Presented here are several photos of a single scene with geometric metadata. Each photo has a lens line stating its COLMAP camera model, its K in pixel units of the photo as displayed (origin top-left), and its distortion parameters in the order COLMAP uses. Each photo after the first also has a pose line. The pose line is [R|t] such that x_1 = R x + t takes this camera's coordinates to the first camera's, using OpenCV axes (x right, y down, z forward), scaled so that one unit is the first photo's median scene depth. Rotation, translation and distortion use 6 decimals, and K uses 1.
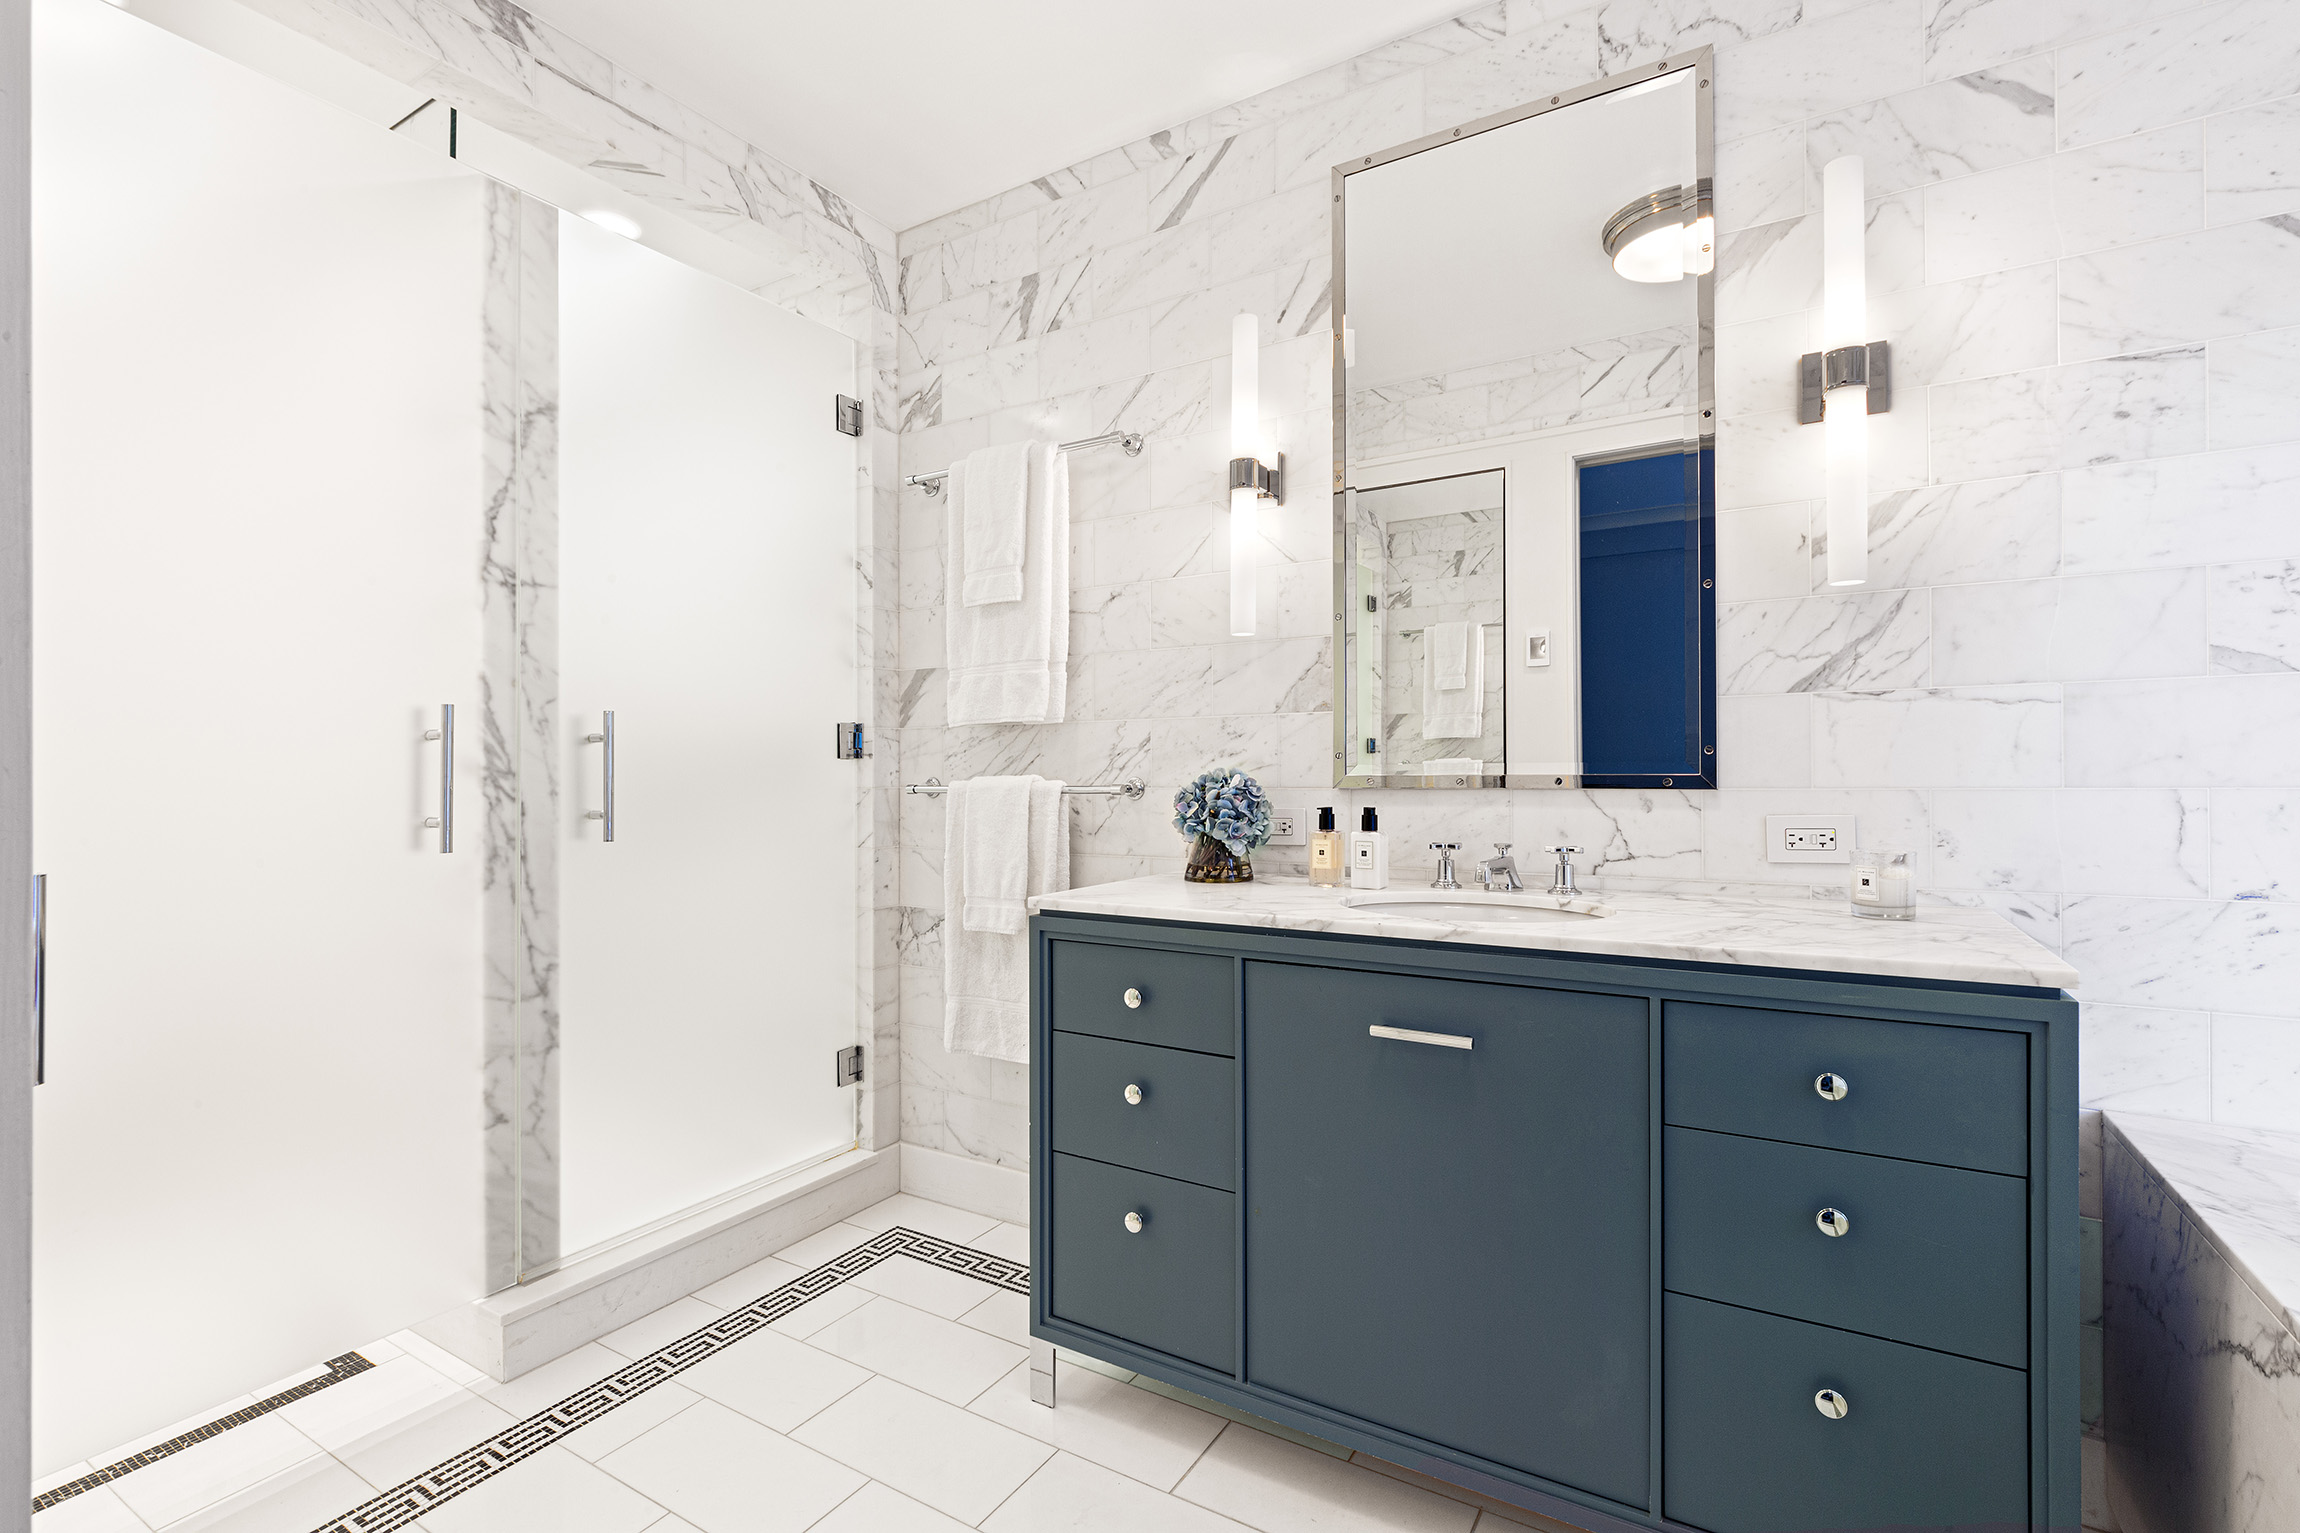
lens RADIAL K [[1045.7, 0, 1151.0], [0, 1045.7, 758.0], [0, 0, 1]] dist [-0.002725, -0.000011]
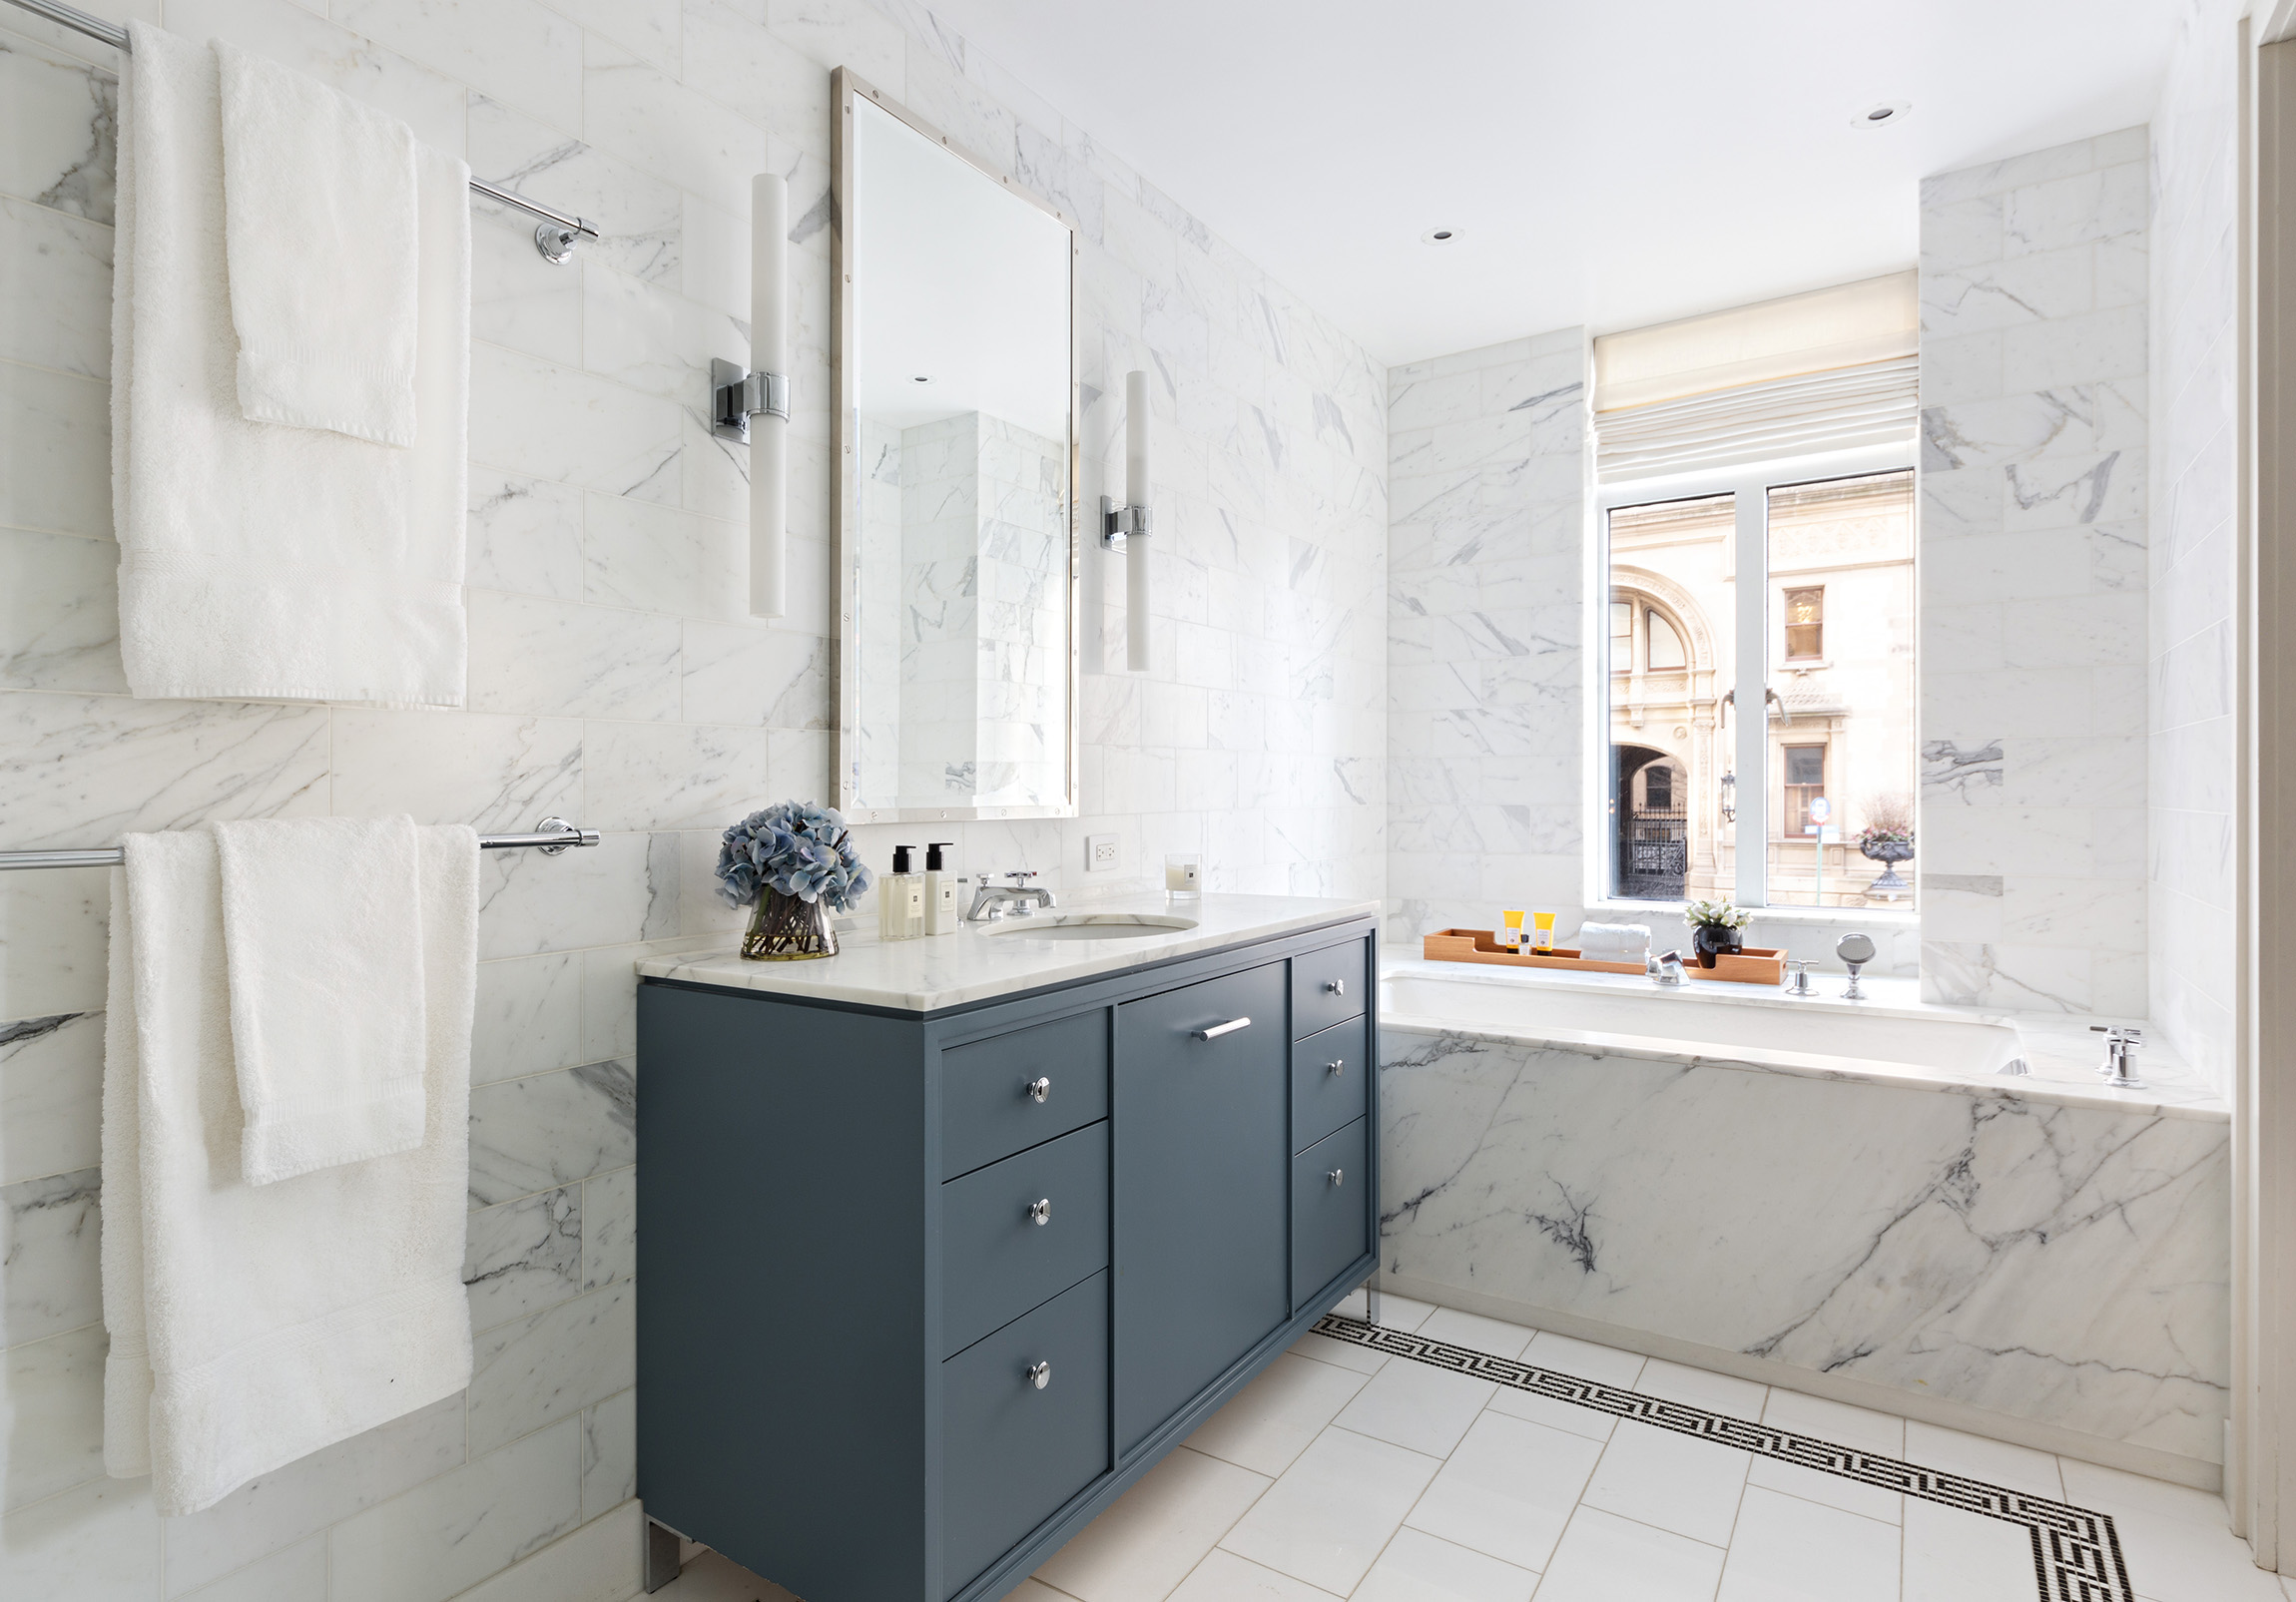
lens RADIAL K [[1171.4, 0, 1147.7], [0, 1171.4, 801.8], [0, 0, 1]] dist [0.002568, -0.000039]
pose [[0.044255, 0.005195, 0.999007, -0.657929], [0.005066, 0.999972, -0.005424, 0.015361], [-0.999007, 0.005301, 0.044228, 0.651915]]
